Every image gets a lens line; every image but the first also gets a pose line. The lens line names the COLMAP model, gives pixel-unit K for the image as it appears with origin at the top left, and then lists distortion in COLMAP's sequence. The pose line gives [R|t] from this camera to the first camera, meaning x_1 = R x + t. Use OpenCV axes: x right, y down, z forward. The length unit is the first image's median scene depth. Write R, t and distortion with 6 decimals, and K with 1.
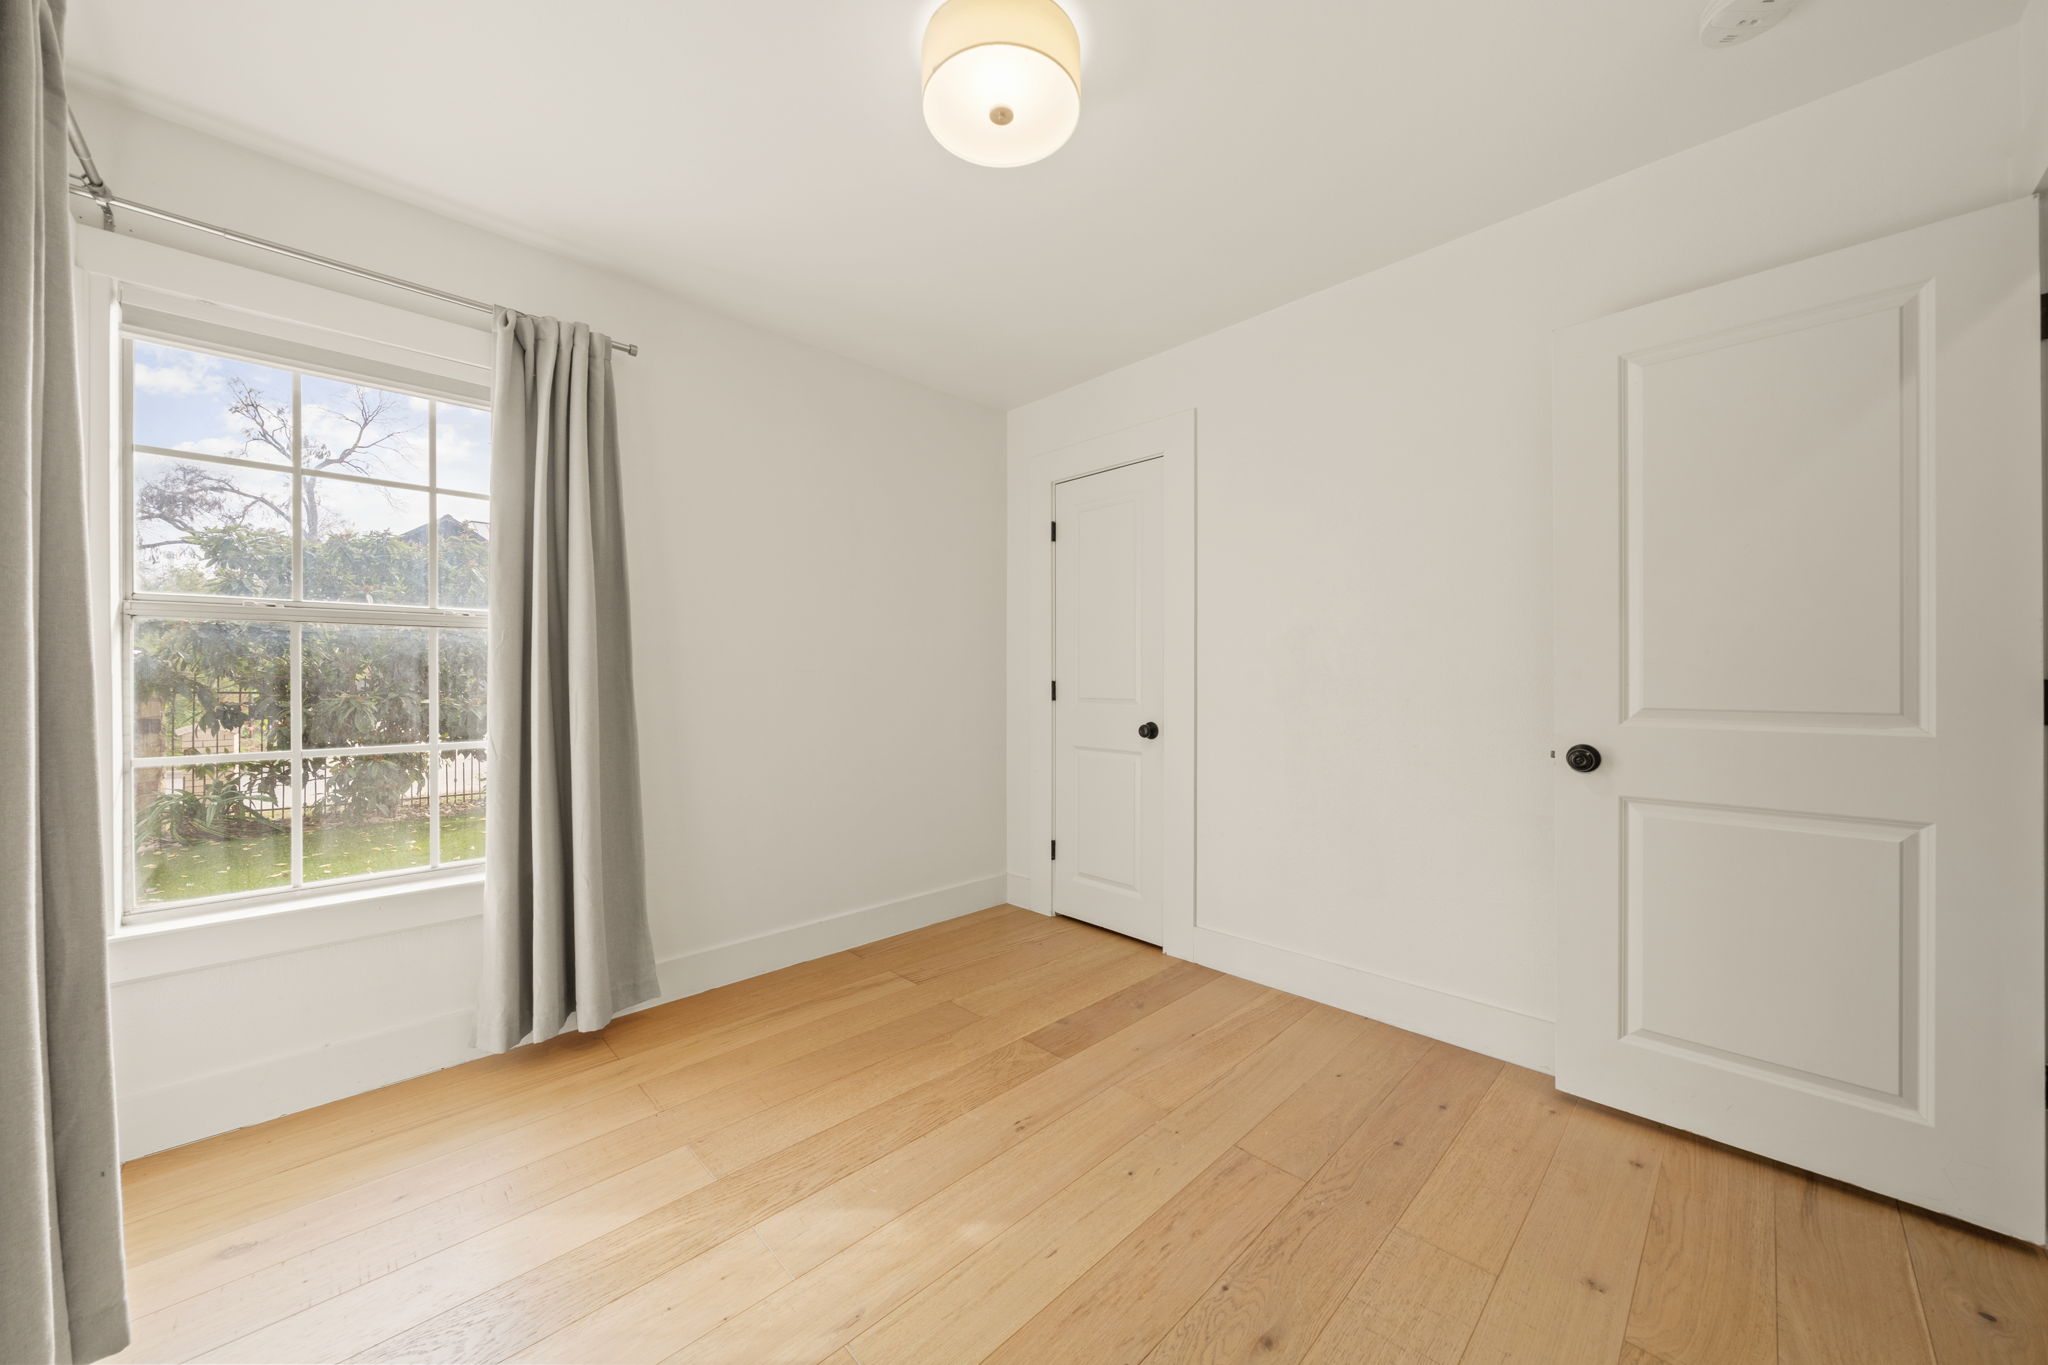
lens RADIAL K [[737.1, 0, 1018.5], [0, 737.1, 677.5], [0, 0, 1]] dist [-0.003118, -0.000250]
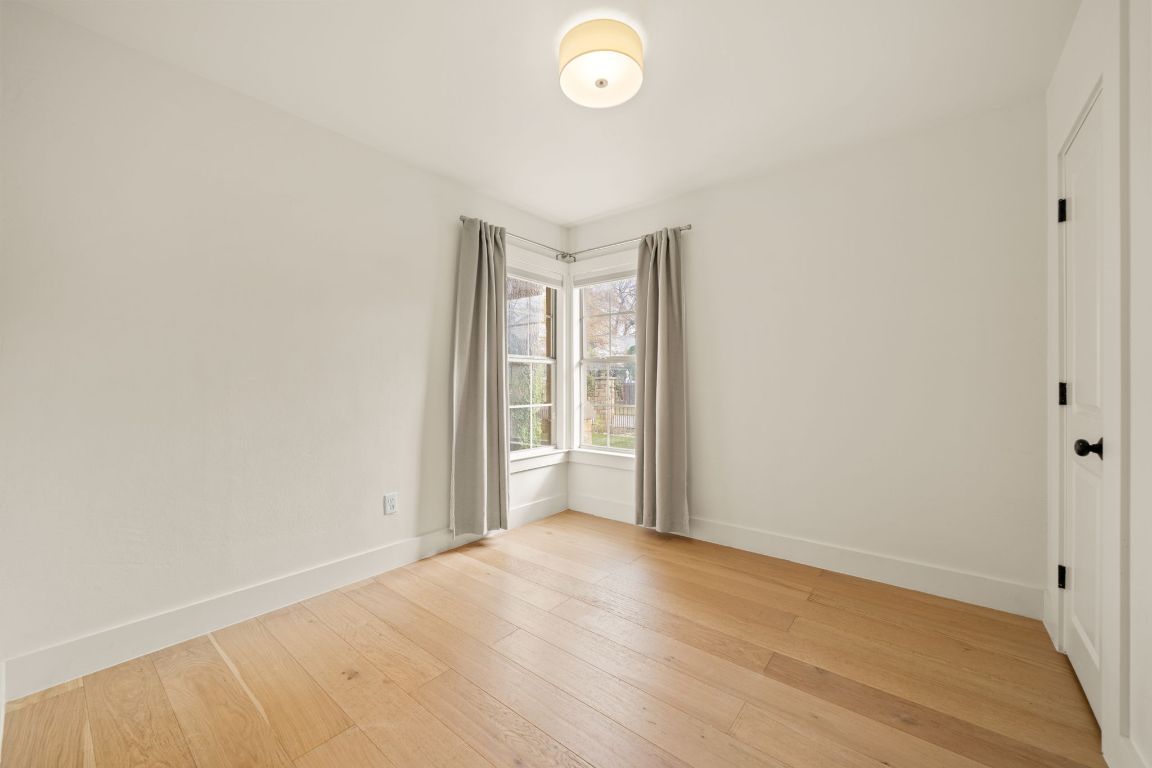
lens RADIAL K [[441.6, 0, 573.2], [0, 441.6, 385.6], [0, 0, 1]] dist [-0.003344, 0.000225]
pose [[0.105940, 0.006909, -0.994348, 0.731837], [-0.000145, 0.999976, 0.006932, 0.006458], [0.994372, -0.000590, 0.105939, 0.543277]]
